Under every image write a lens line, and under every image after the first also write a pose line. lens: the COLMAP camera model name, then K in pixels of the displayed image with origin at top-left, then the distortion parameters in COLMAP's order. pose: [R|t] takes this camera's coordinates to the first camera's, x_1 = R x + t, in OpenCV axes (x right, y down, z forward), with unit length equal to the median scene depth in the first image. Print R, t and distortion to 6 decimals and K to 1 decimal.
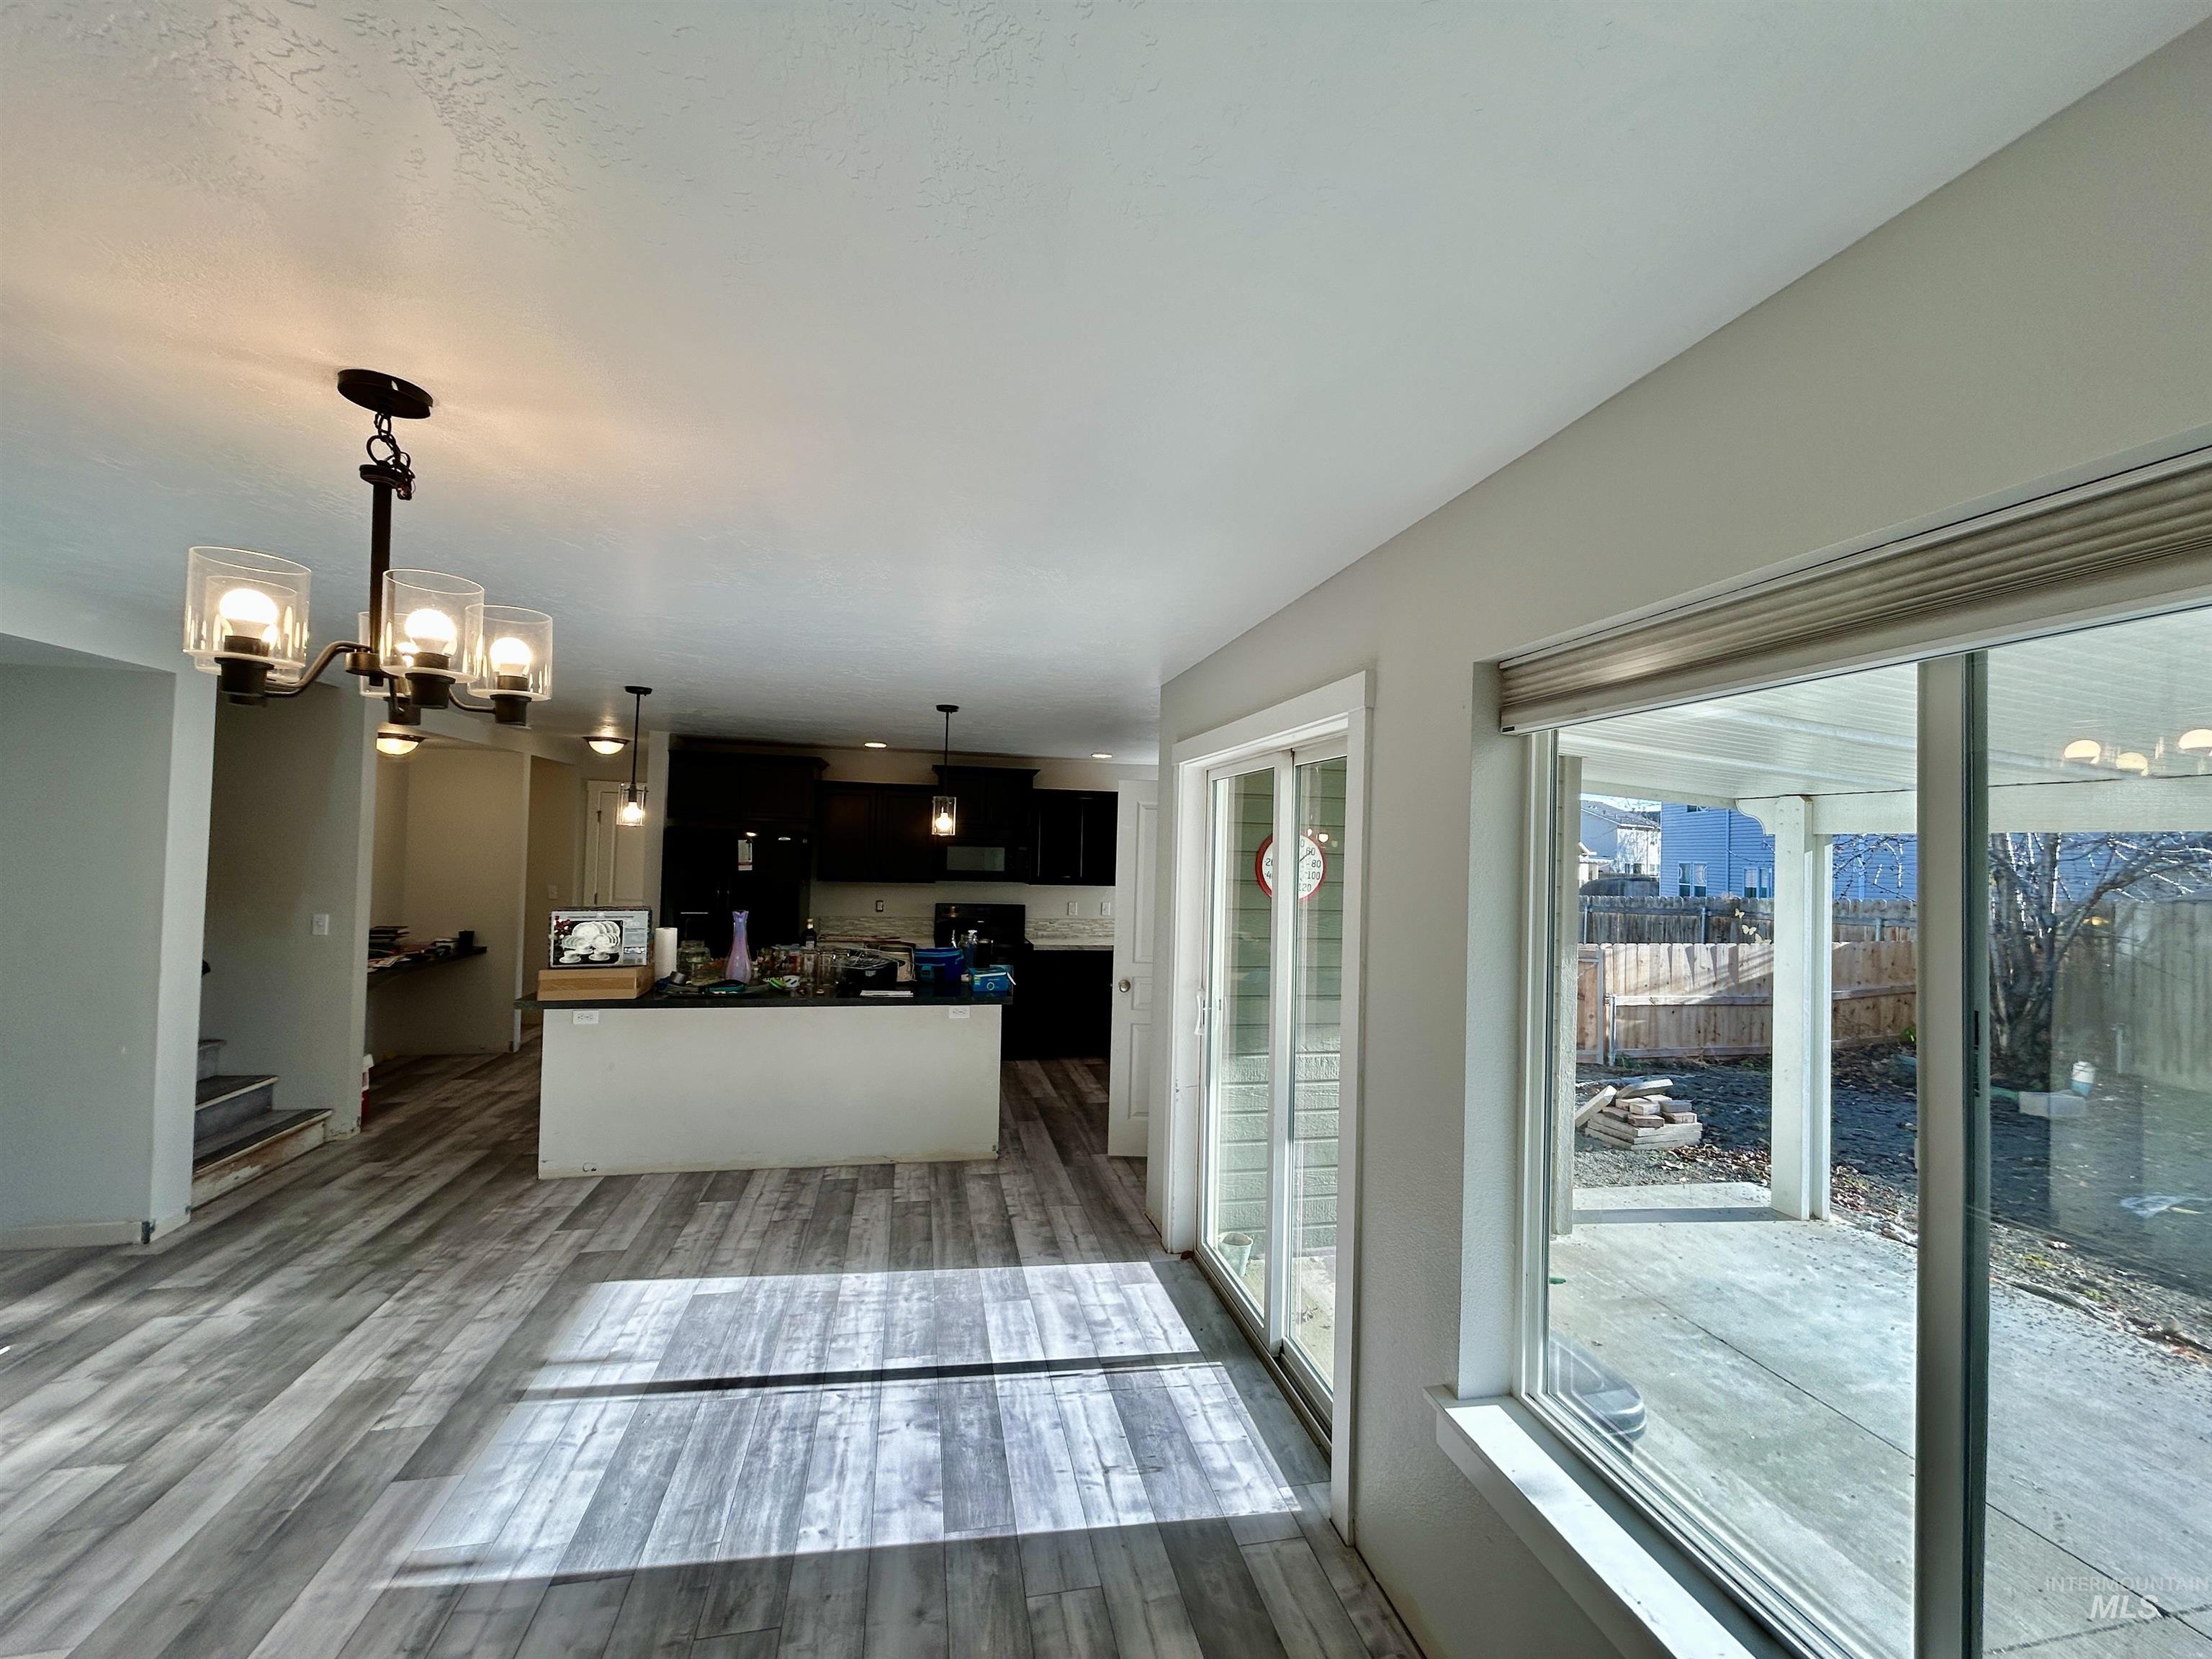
lens RADIAL K [[884.0, 0, 1106.0], [0, 884.0, 829.5], [0, 0, 1]] dist [-0.000526, -0.000244]
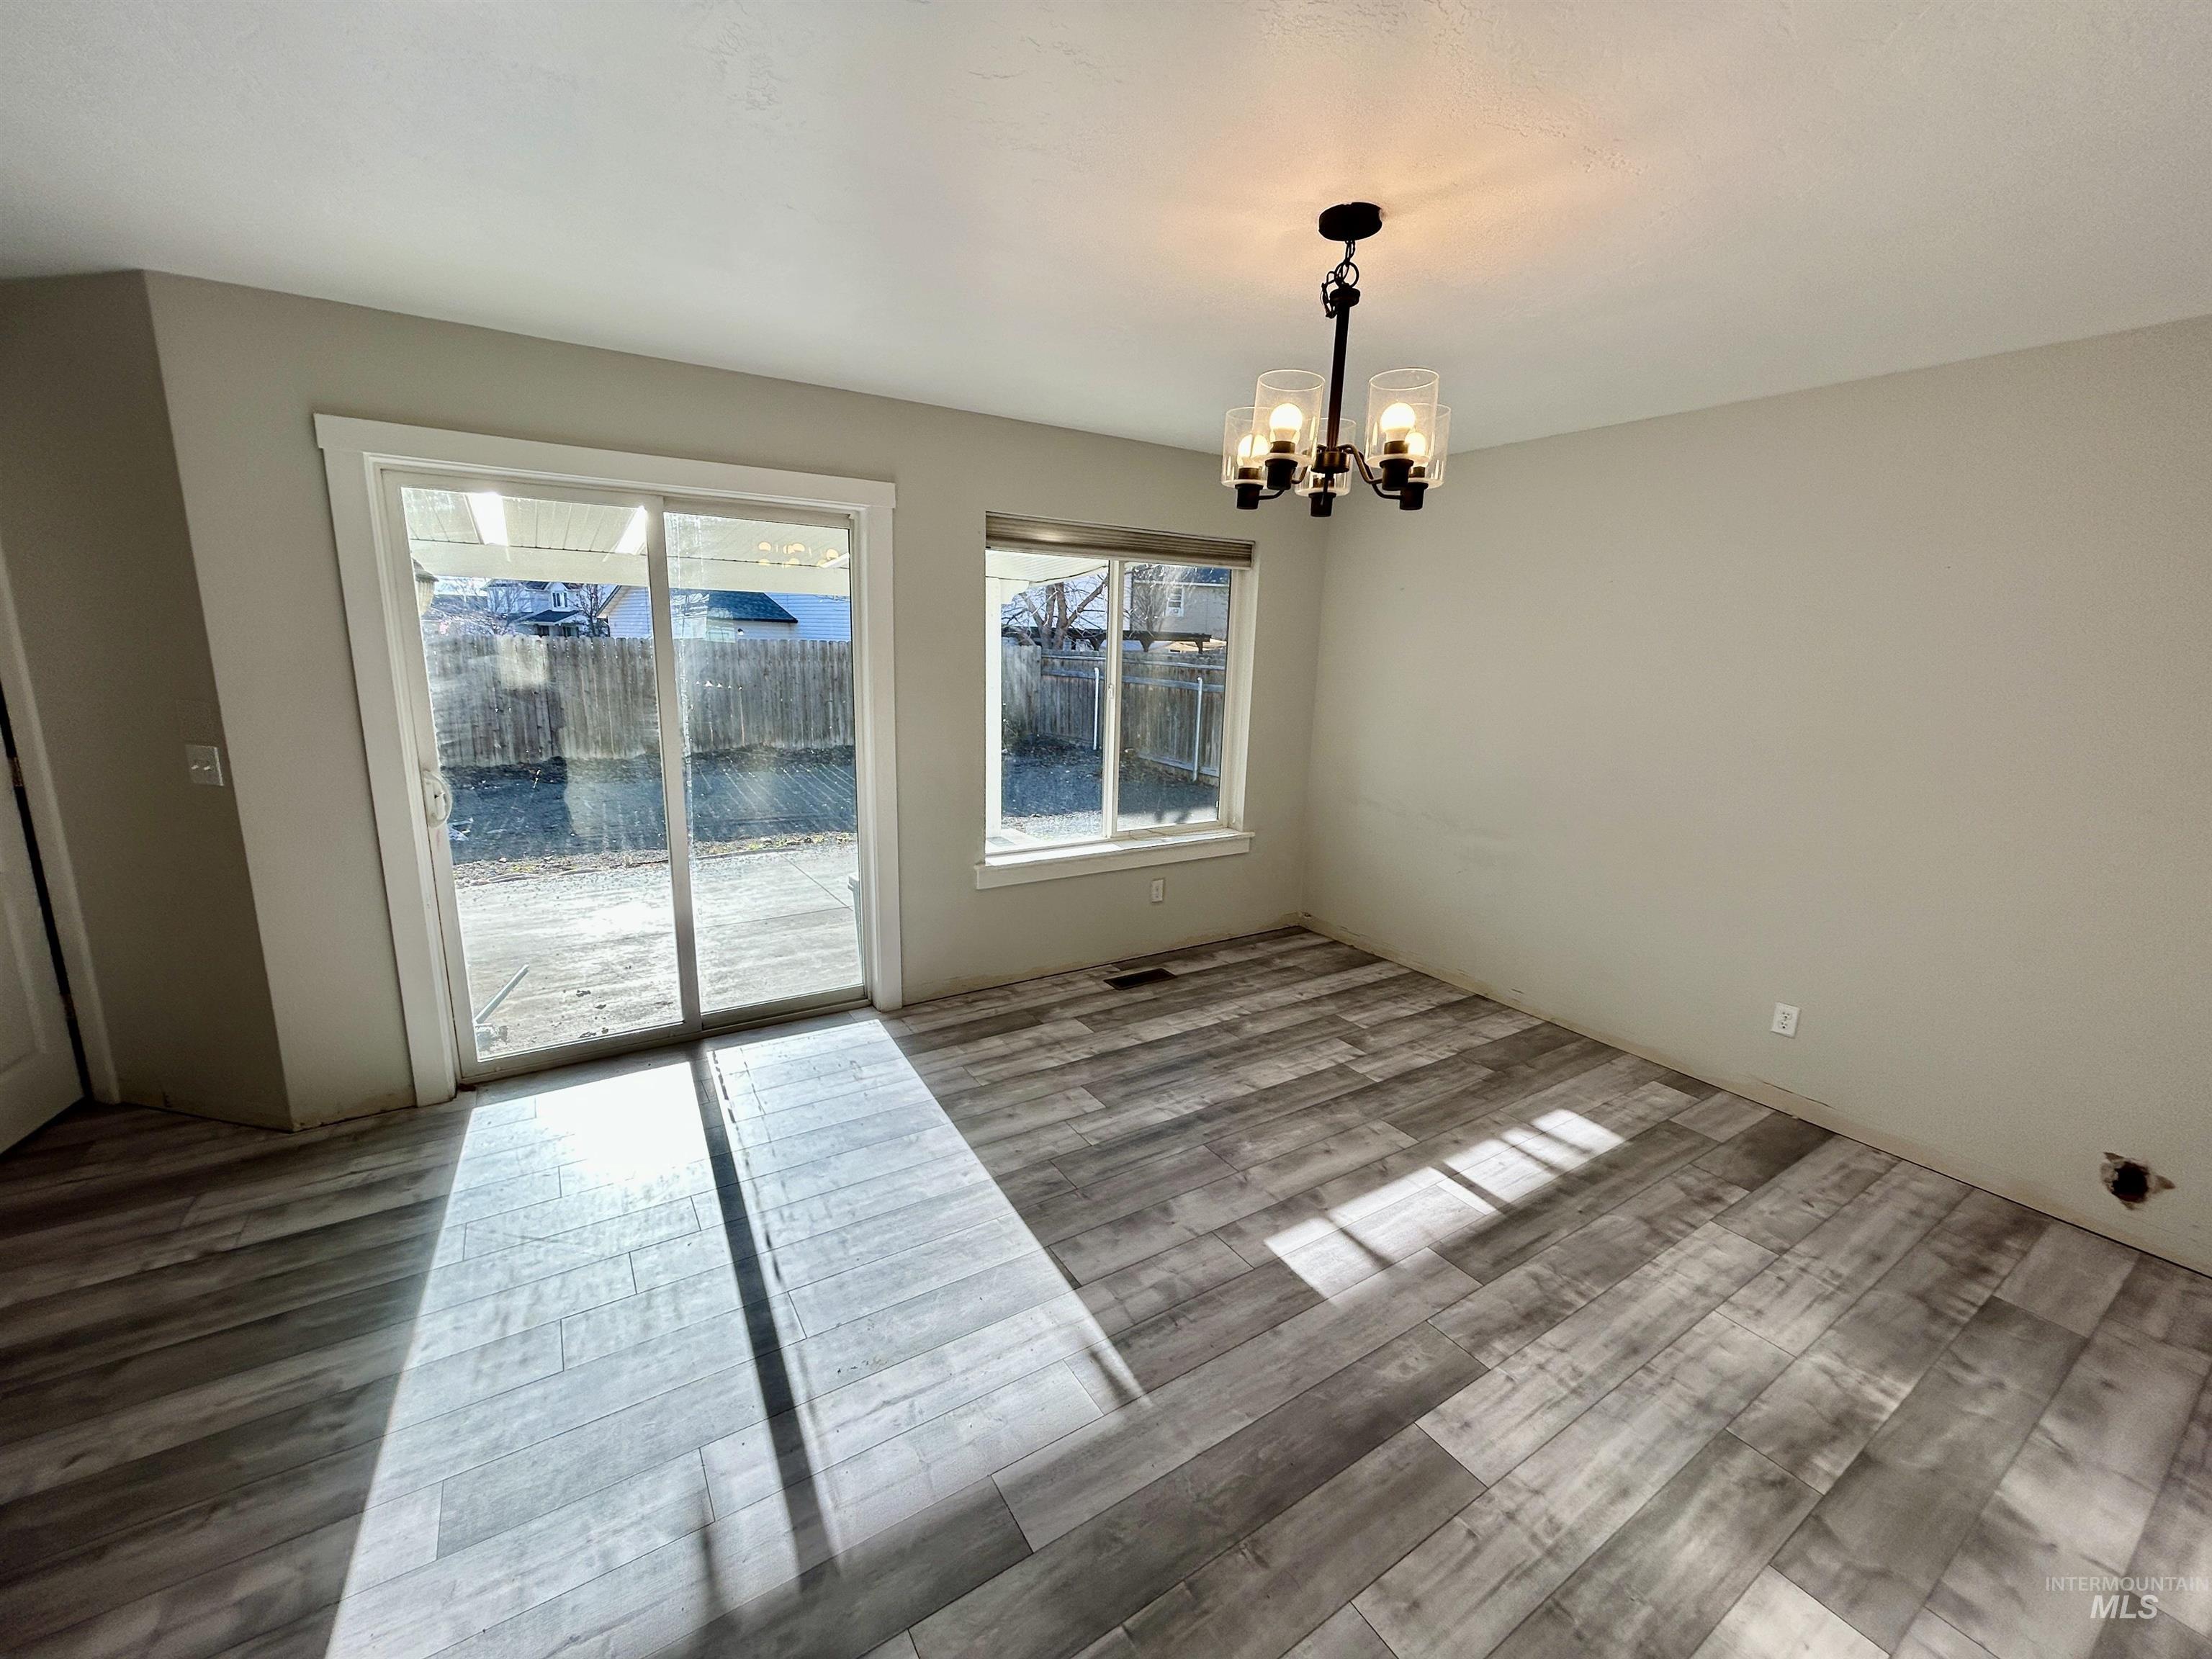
lens RADIAL K [[884.0, 0, 1106.0], [0, 884.0, 829.5], [0, 0, 1]] dist [-0.000526, -0.000244]
pose [[-0.358328, -0.229438, 0.904964, -1.408555], [-0.059220, 0.972965, 0.223230, 0.043490], [-0.931716, 0.026397, -0.362228, 1.263302]]
